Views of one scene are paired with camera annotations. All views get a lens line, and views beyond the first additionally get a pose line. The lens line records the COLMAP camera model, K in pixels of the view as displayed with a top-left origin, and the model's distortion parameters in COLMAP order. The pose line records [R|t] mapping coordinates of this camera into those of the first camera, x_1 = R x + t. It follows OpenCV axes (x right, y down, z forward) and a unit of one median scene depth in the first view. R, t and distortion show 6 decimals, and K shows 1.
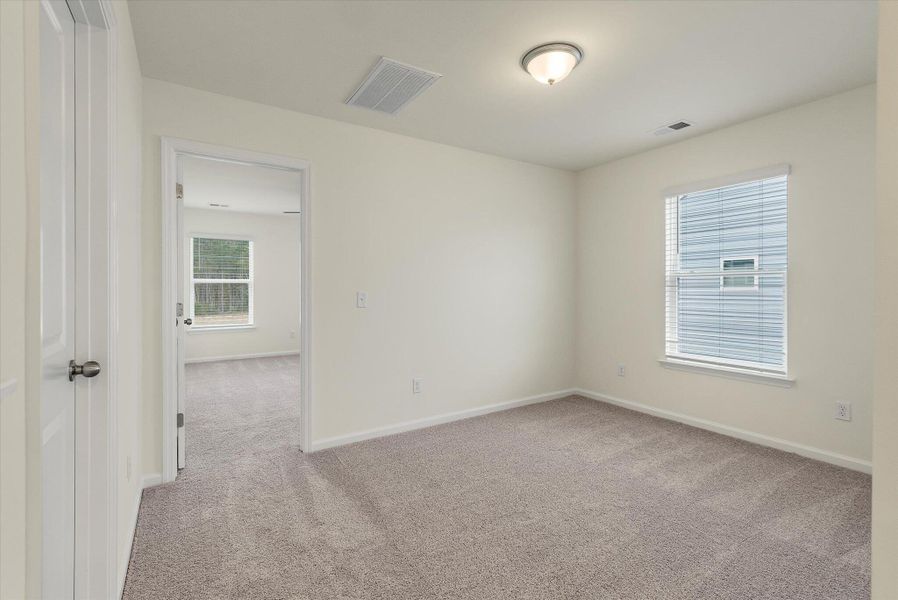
lens RADIAL K [[401.8, 0, 458.3], [0, 401.8, 289.5], [0, 0, 1]] dist [0.000954, -0.000083]
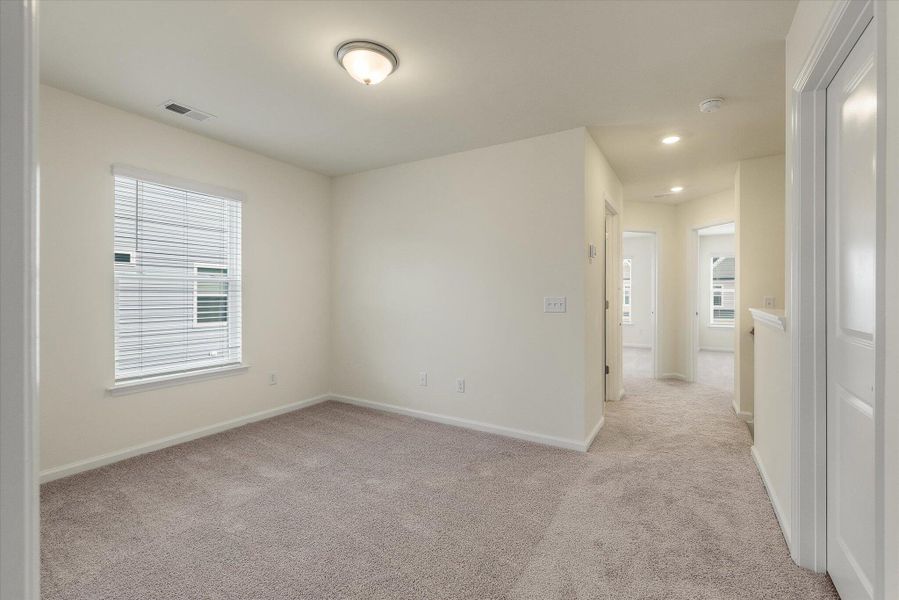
lens RADIAL K [[433.2, 0, 444.1], [0, 433.2, 299.6], [0, 0, 1]] dist [-0.000110, -0.000170]
pose [[-0.459502, -0.008140, 0.888139, -0.606983], [-0.003558, 0.999967, 0.007324, 0.002869], [-0.888170, 0.000205, -0.459516, 0.984299]]
